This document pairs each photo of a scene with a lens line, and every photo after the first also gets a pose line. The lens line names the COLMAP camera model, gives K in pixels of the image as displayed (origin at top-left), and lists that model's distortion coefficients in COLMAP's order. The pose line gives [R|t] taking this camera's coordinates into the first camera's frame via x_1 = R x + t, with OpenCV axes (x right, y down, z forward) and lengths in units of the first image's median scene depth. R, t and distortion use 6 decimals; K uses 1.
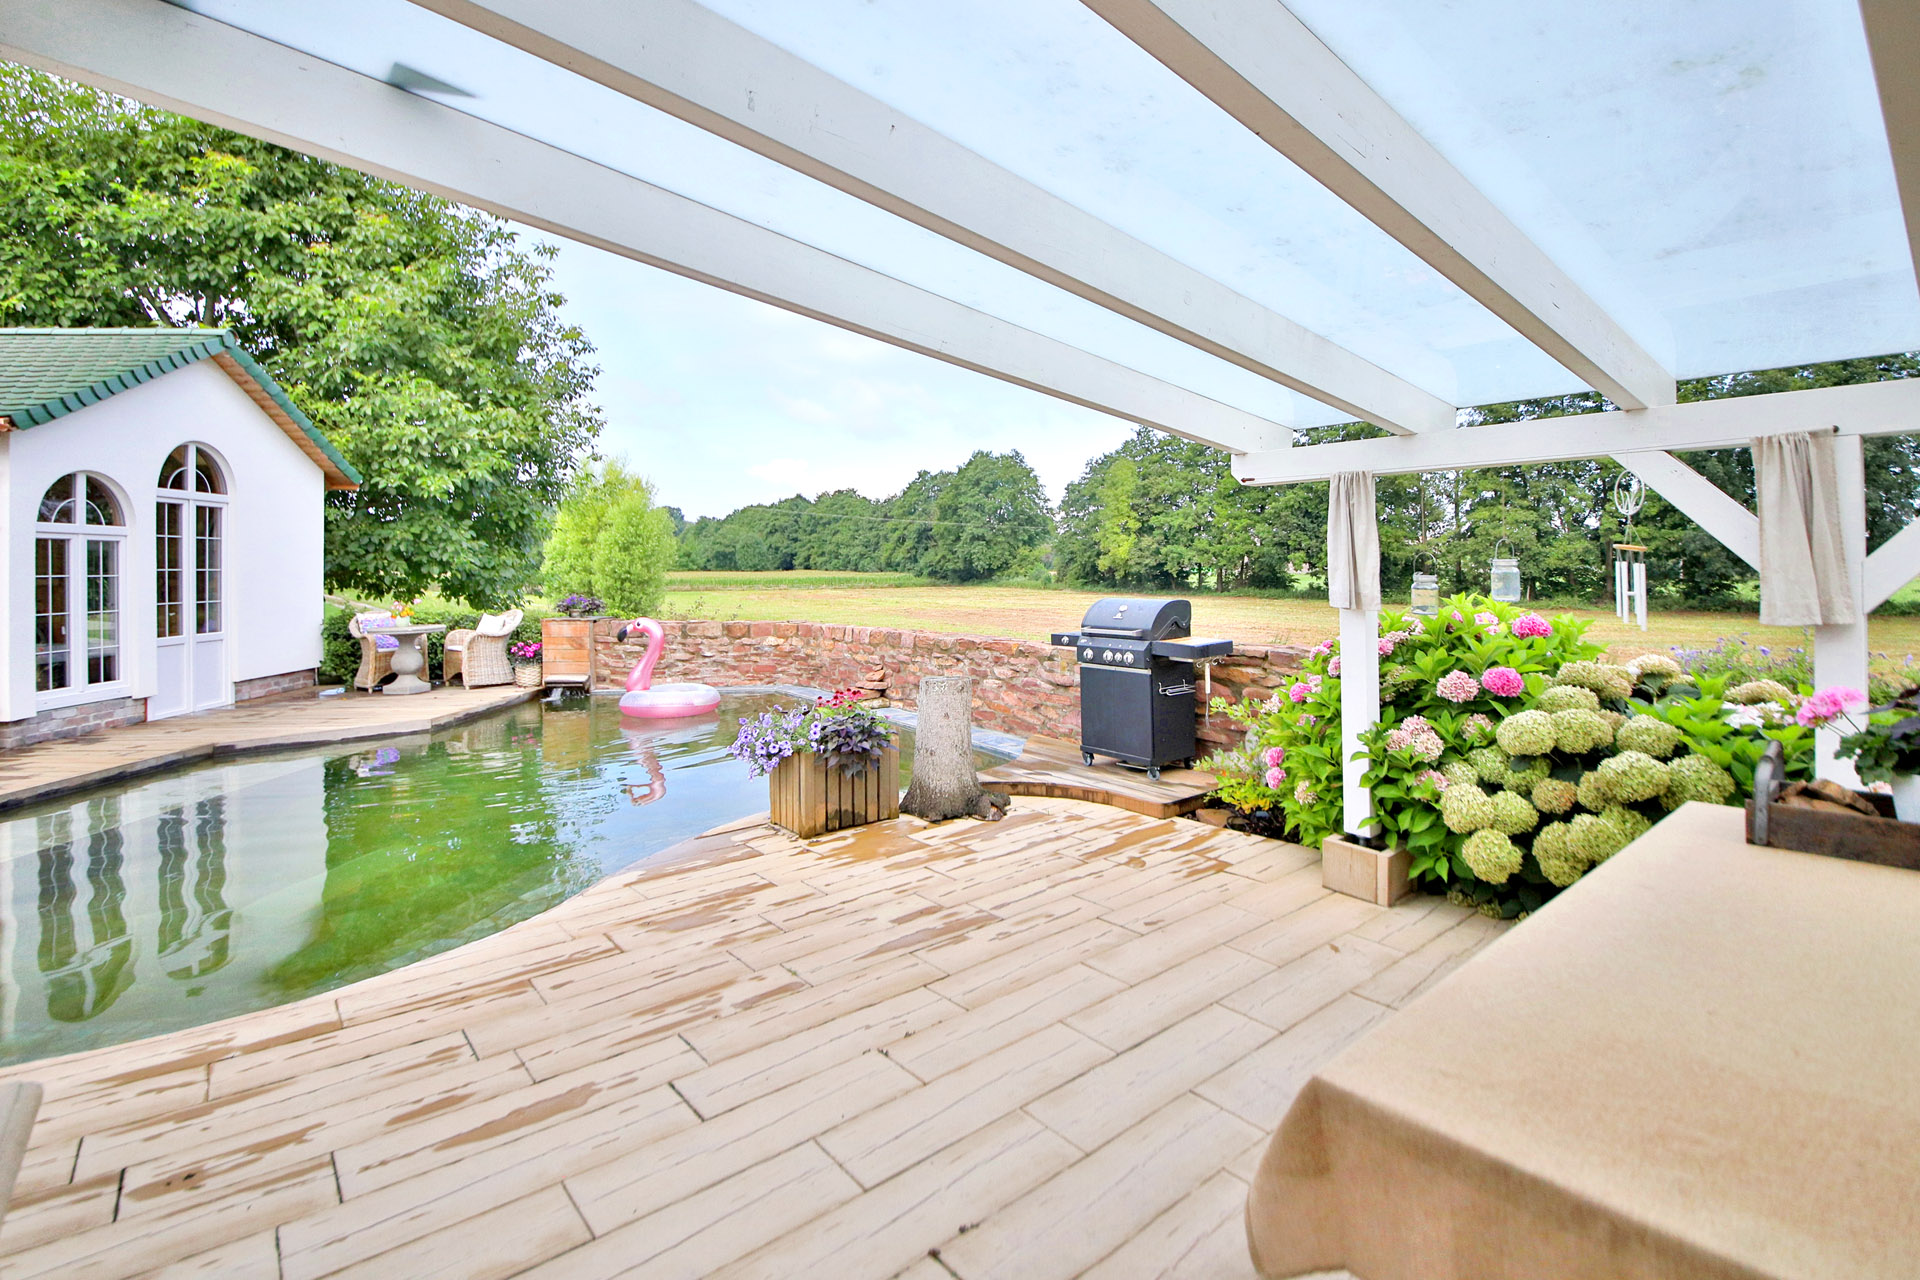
lens RADIAL K [[883.9, 0, 959.8], [0, 883.9, 546.4], [0, 0, 1]] dist [-0.000174, -0.000275]
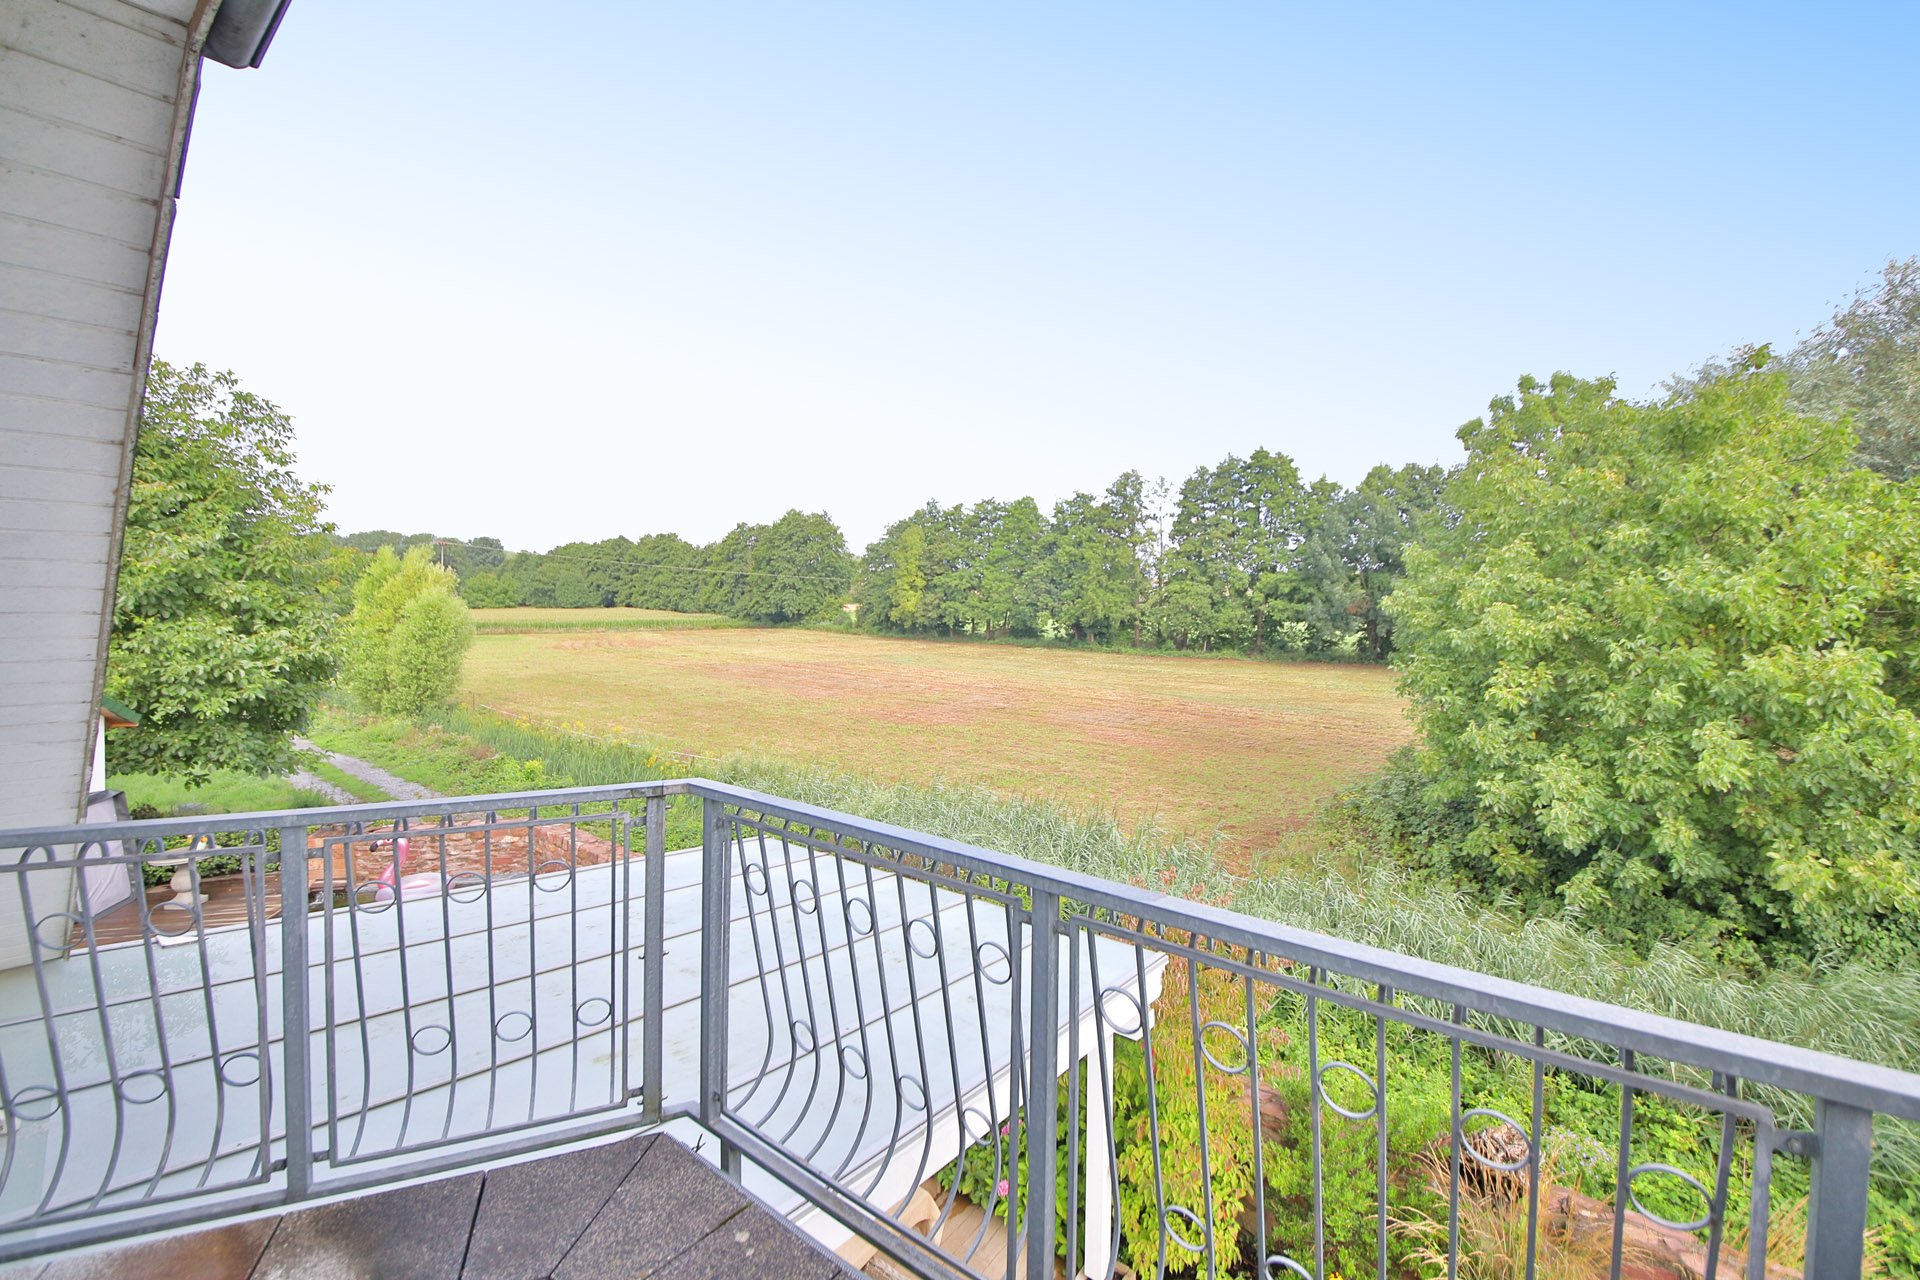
lens RADIAL K [[776.3, 0, 997.9], [0, 776.3, 577.0], [0, 0, 1]] dist [0.000456, -0.017592]
pose [[0.966144, 0.018999, 0.257304, 0.060439], [-0.022372, 0.999698, 0.010188, -0.099472], [-0.257033, -0.015600, 0.966277, -0.095853]]
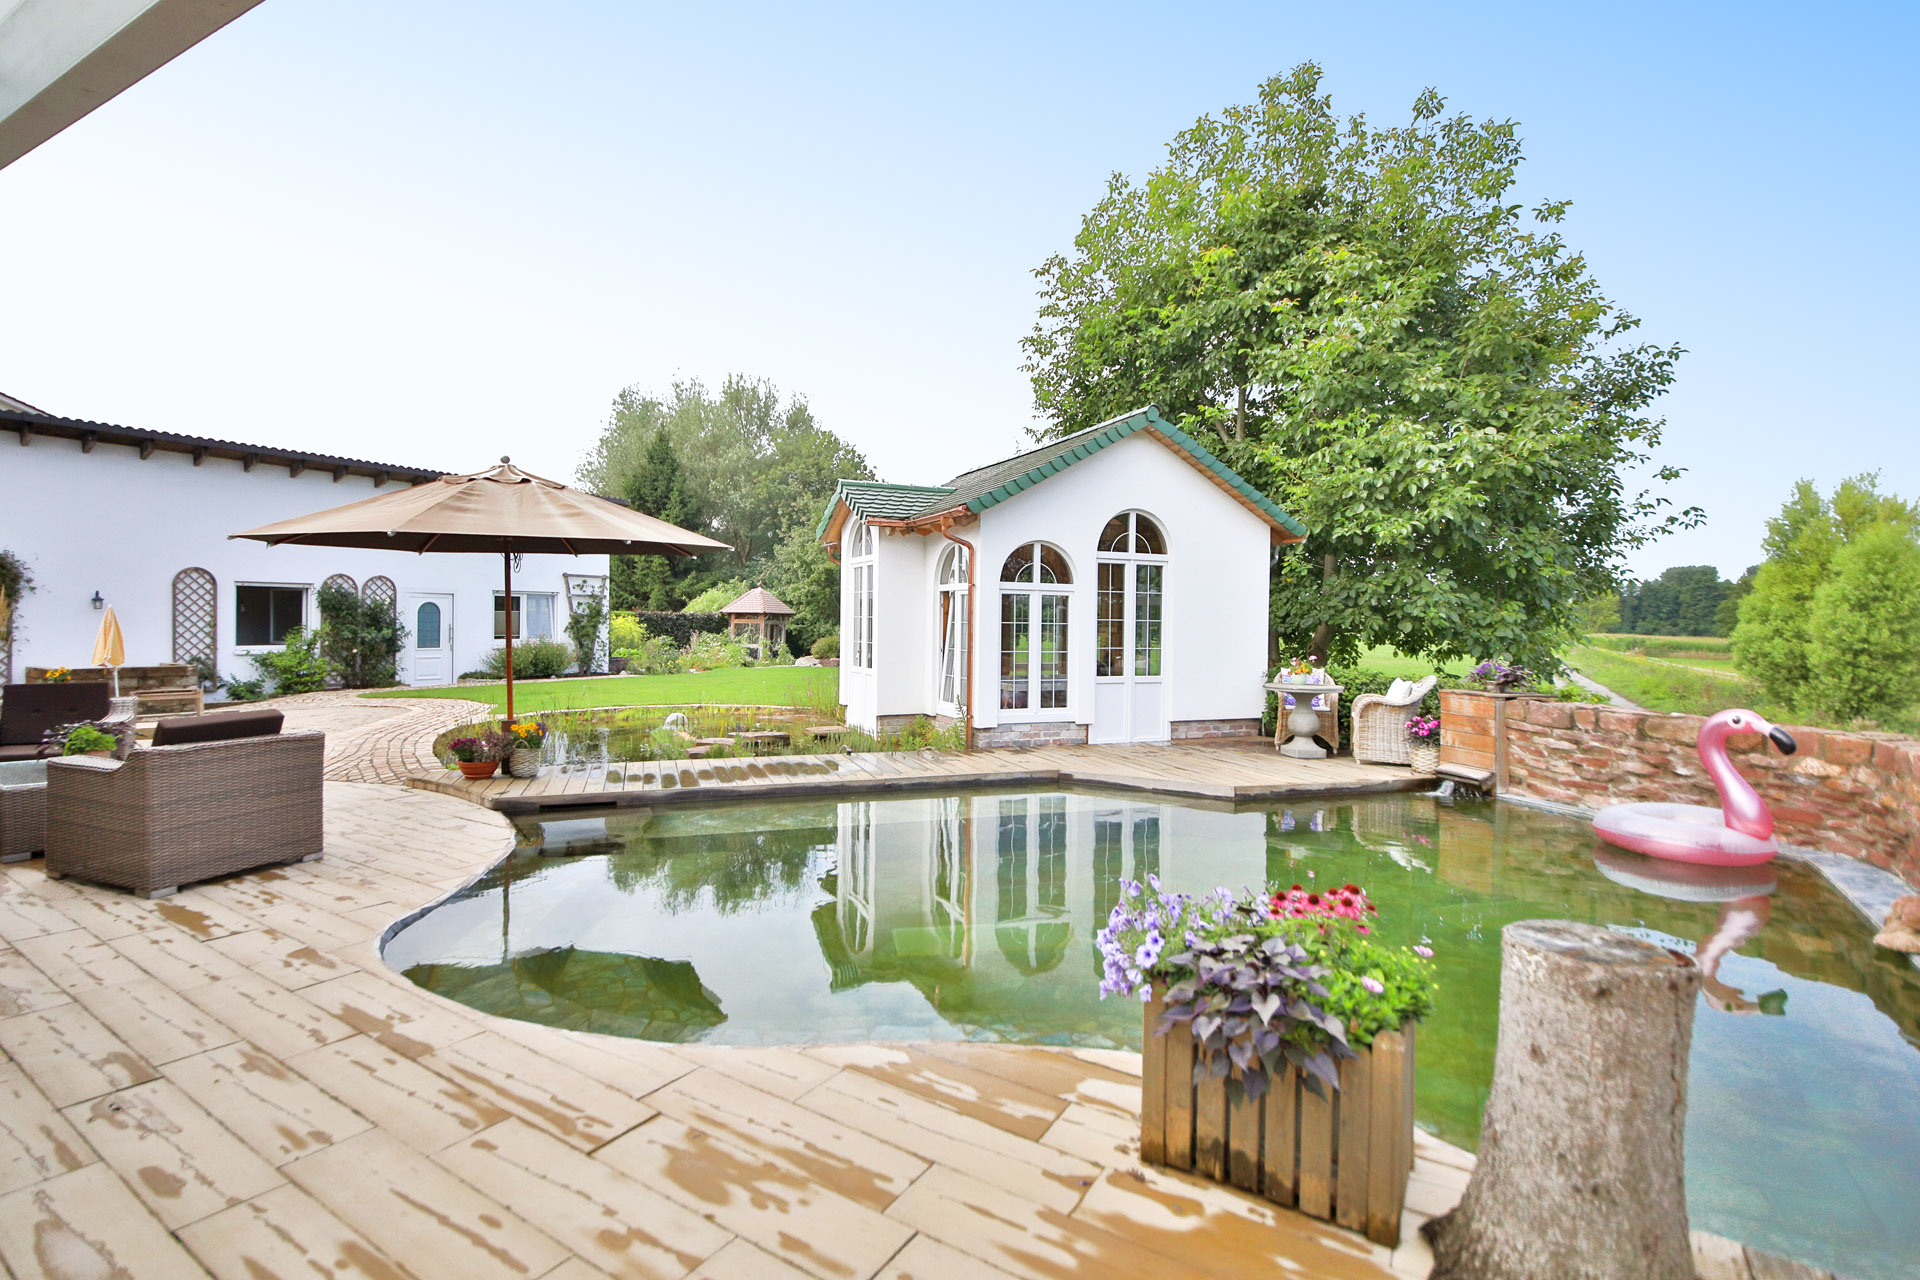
lens RADIAL K [[868.5, 0, 960.0], [0, 868.5, 640.0], [0, 0, 1]] dist [0.001089, -0.011296]
pose [[0.320734, 0.031405, -0.946648, 0.035246], [0.003010, 0.999411, 0.034175, 0.003371], [0.947164, -0.013810, 0.320451, 0.108648]]
